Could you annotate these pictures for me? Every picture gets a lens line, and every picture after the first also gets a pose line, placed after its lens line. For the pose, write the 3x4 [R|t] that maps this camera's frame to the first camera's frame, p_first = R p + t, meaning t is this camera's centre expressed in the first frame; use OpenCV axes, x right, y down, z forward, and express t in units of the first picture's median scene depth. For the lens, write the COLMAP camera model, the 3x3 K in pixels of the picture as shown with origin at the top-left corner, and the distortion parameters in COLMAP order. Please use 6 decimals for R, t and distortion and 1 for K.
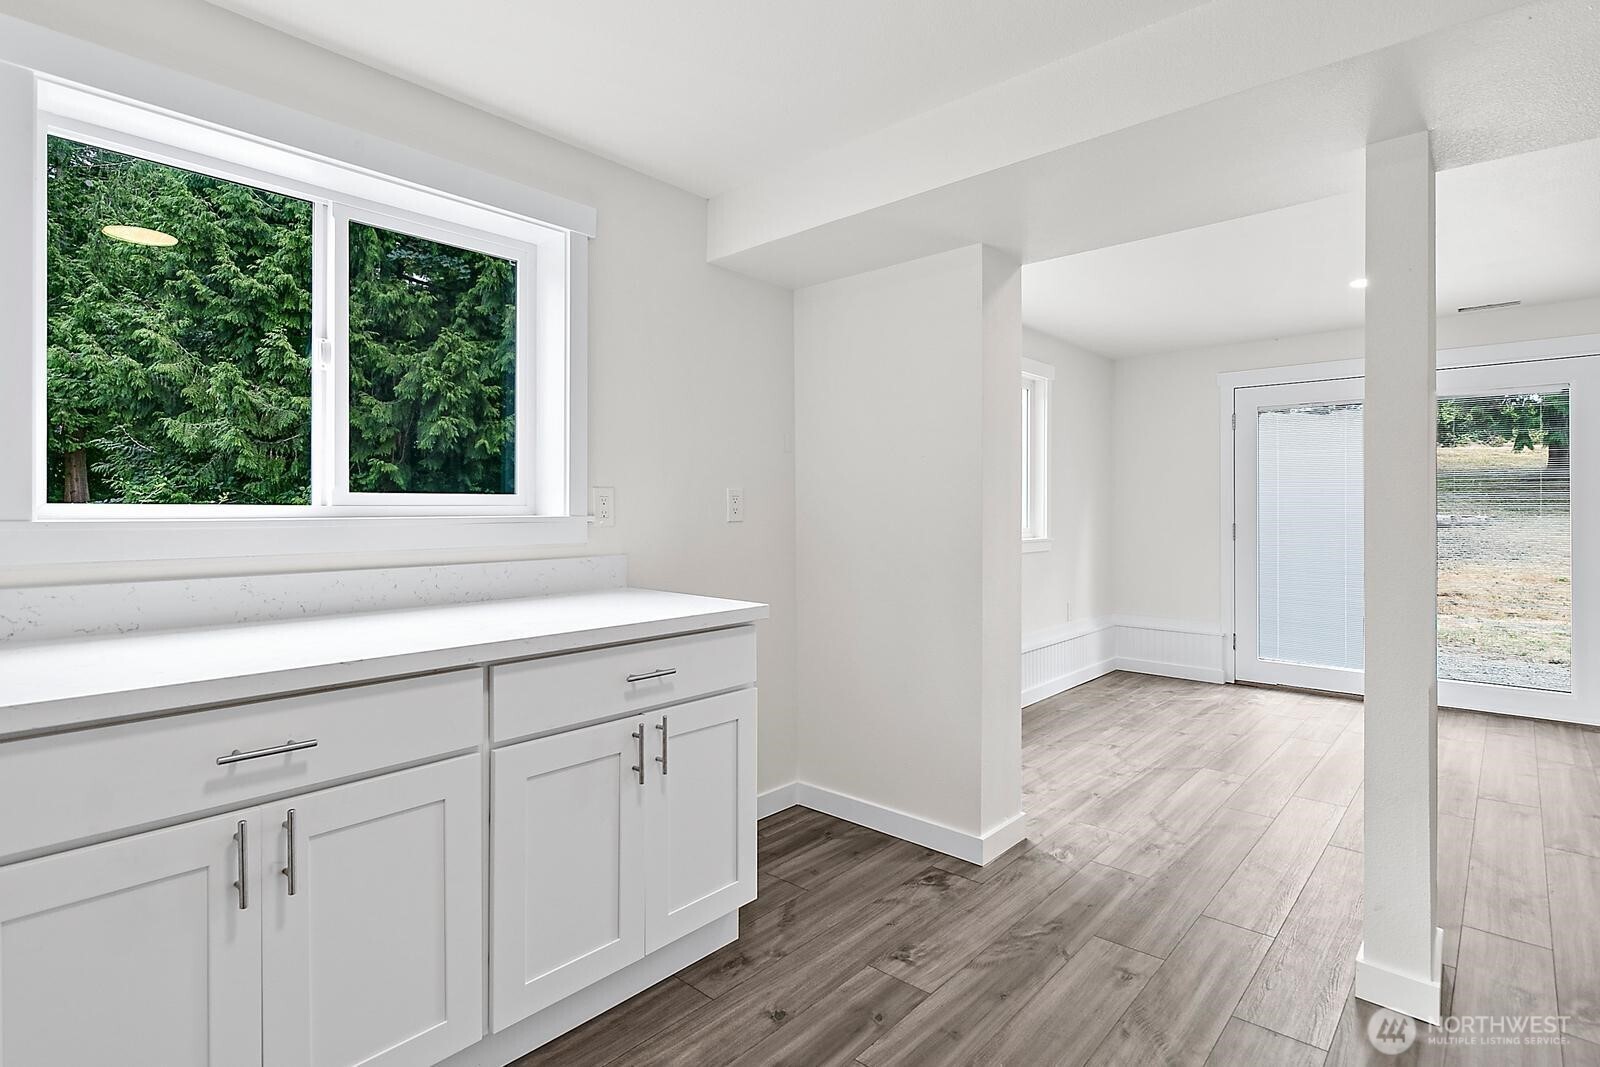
lens RADIAL K [[797.2, 0, 803.2], [0, 797.2, 507.7], [0, 0, 1]] dist [-0.000384, -0.000747]
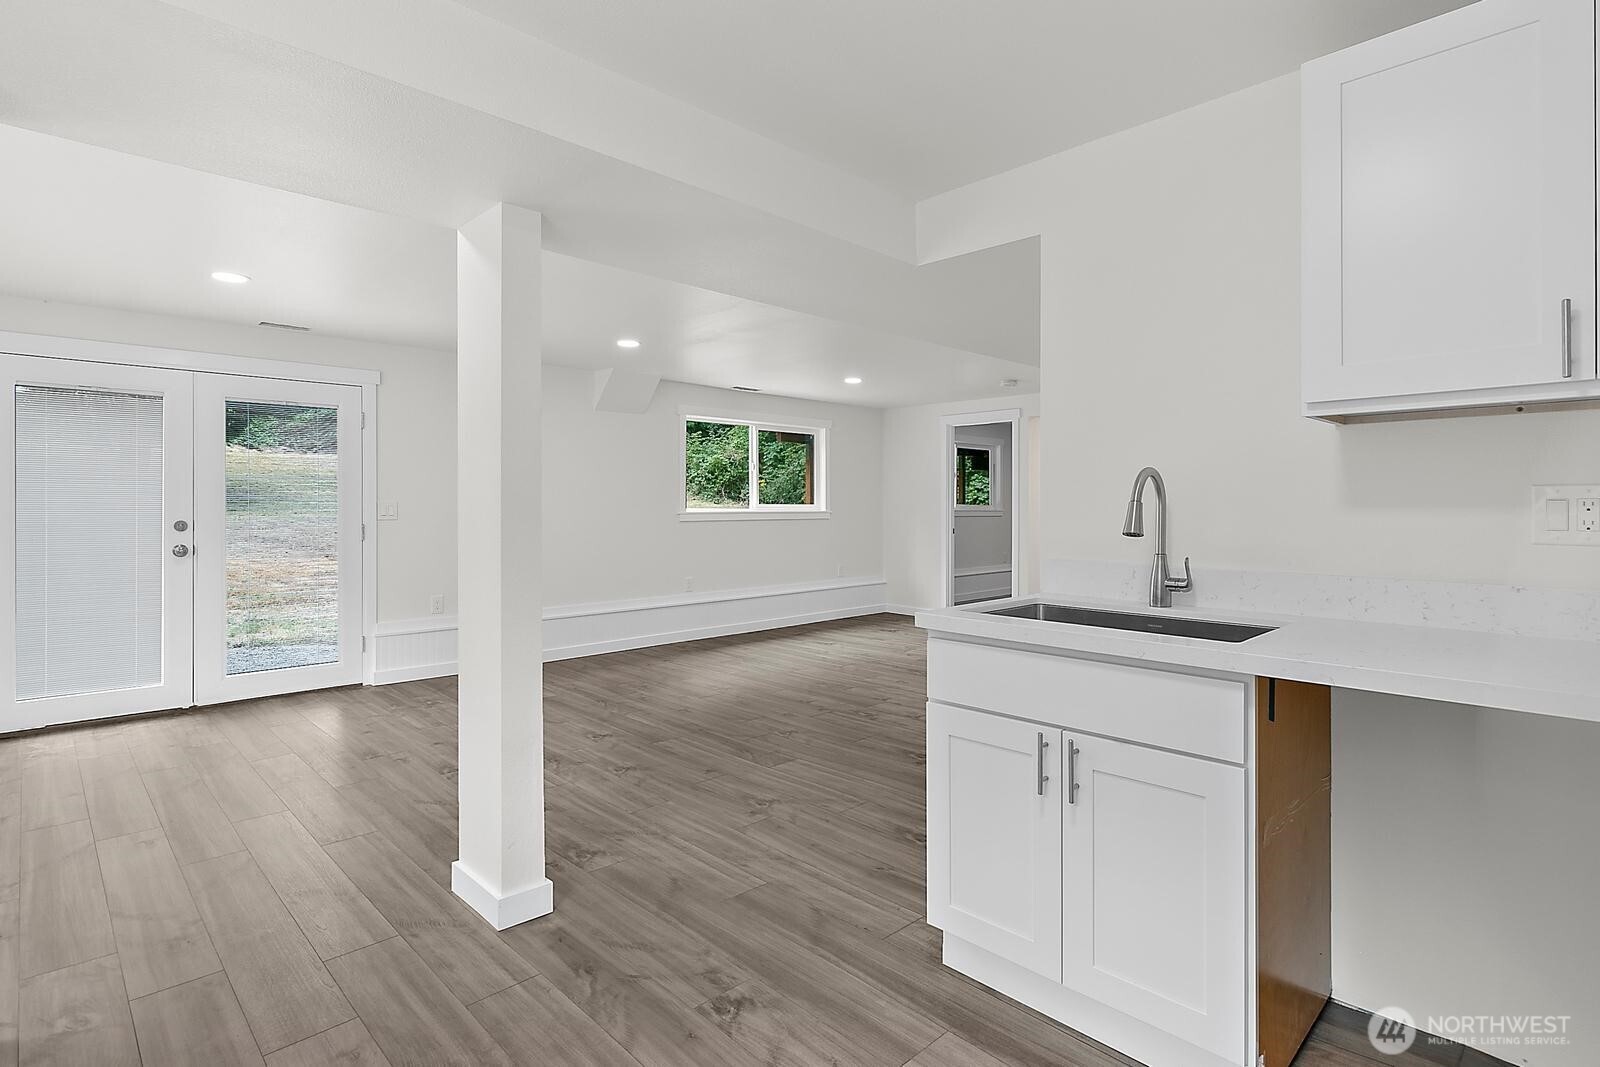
lens RADIAL K [[797.2, 0, 803.2], [0, 797.2, 507.7], [0, 0, 1]] dist [-0.000384, -0.000747]
pose [[0.069887, 0.000449, 0.997555, -0.303624], [-0.001058, 0.999999, -0.000376, -0.003544], [-0.997554, -0.001029, 0.069887, 0.328884]]
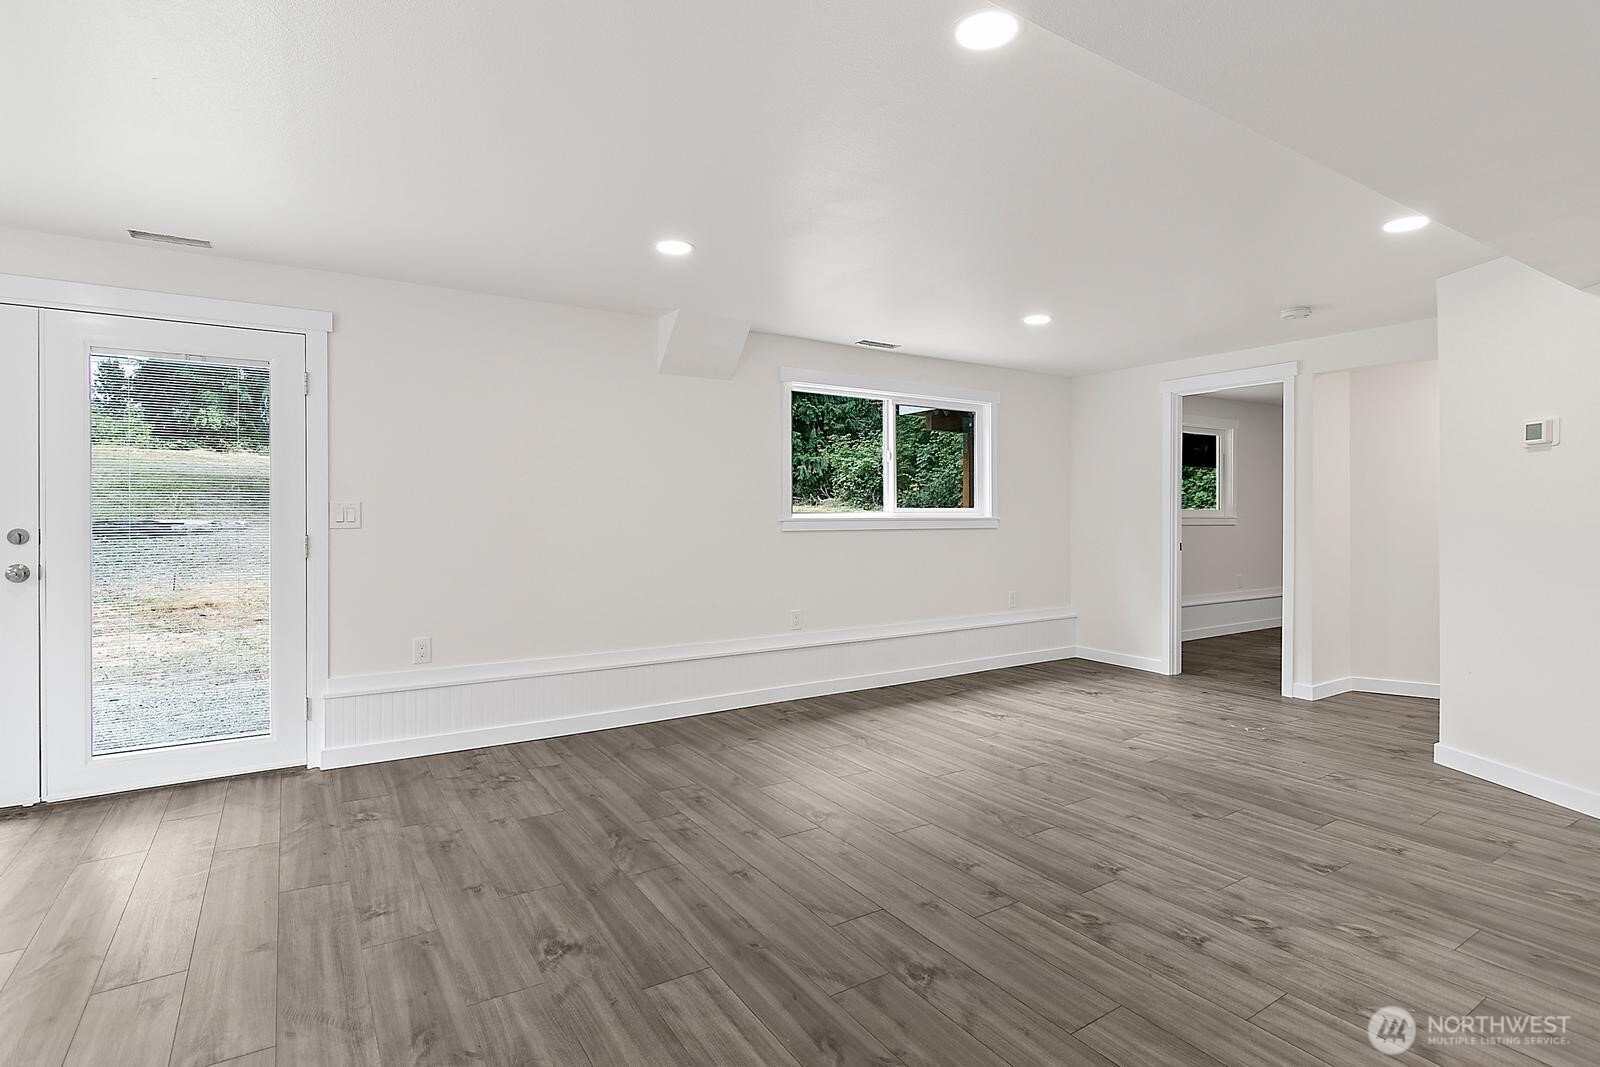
lens RADIAL K [[796.4, 0, 799.8], [0, 796.4, 517.5], [0, 0, 1]] dist [-0.000906, -0.000948]
pose [[0.265544, -0.002894, 0.964094, 0.483344], [-0.002461, 0.999990, 0.003679, 0.001083], [-0.964096, -0.003350, 0.265534, 0.383232]]
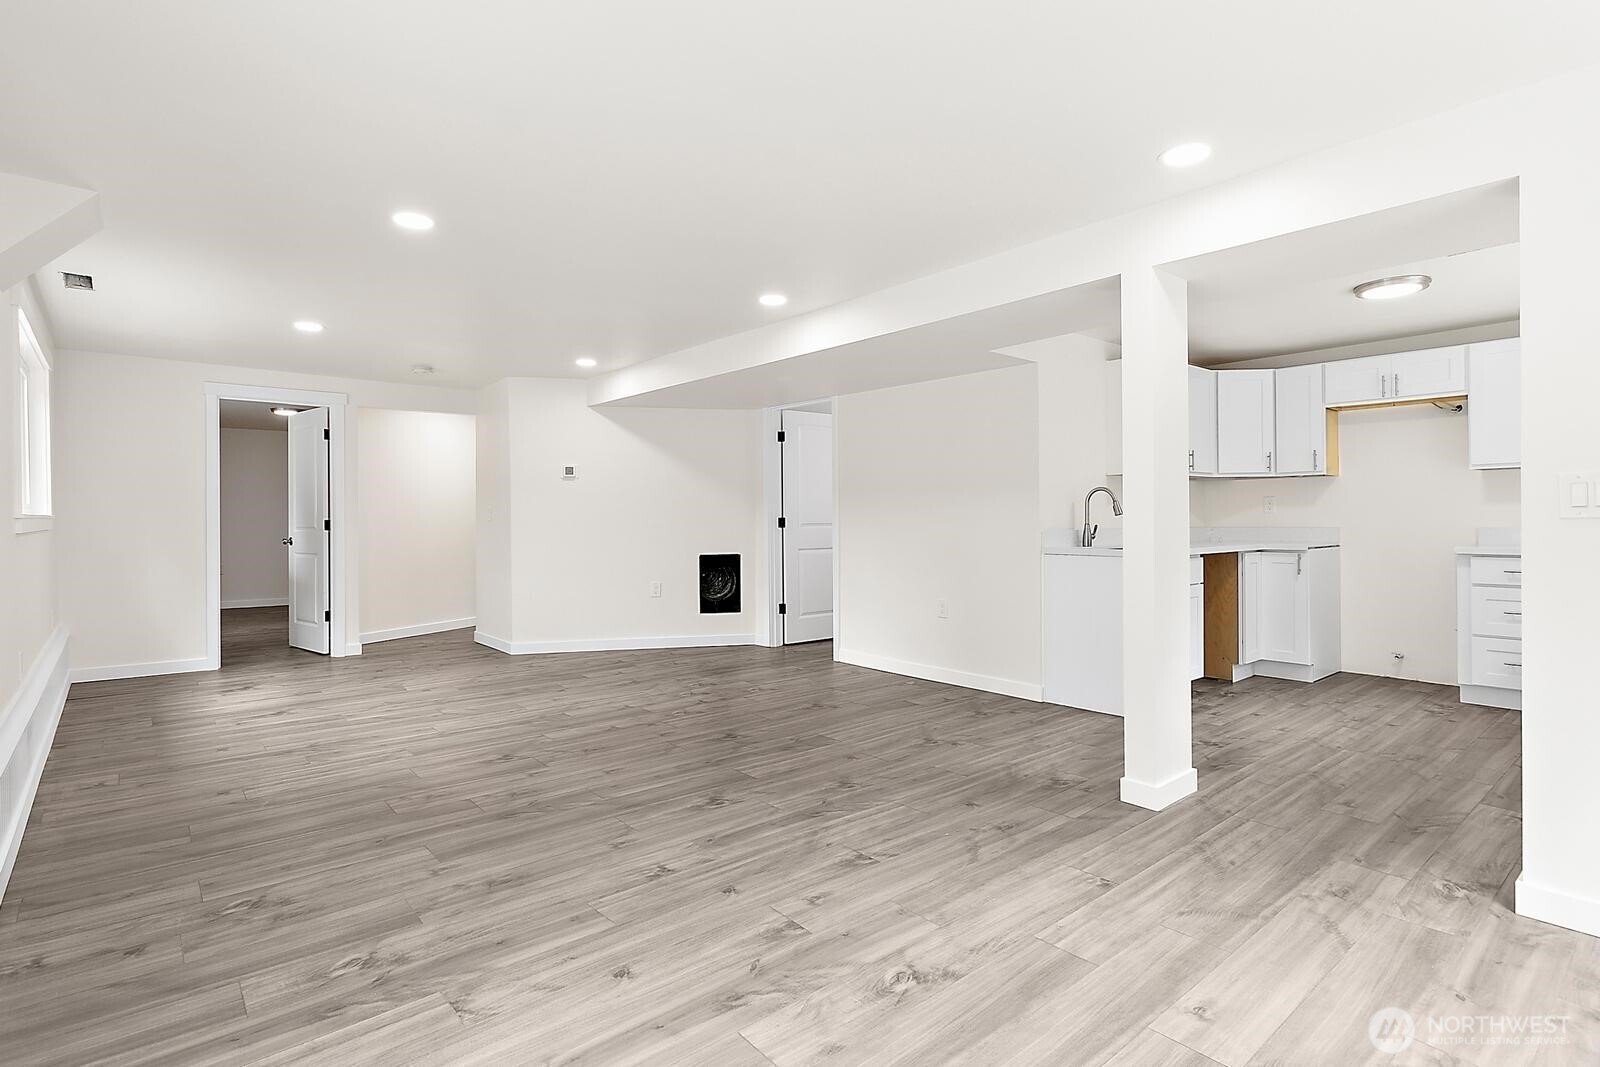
lens RADIAL K [[796.4, 0, 799.8], [0, 796.4, 517.5], [0, 0, 1]] dist [-0.000906, -0.000948]
pose [[-0.989794, 0.007099, 0.142328, 0.888561], [0.007068, 0.999975, -0.000720, 0.022018], [-0.142330, 0.000294, -0.989819, 1.930691]]
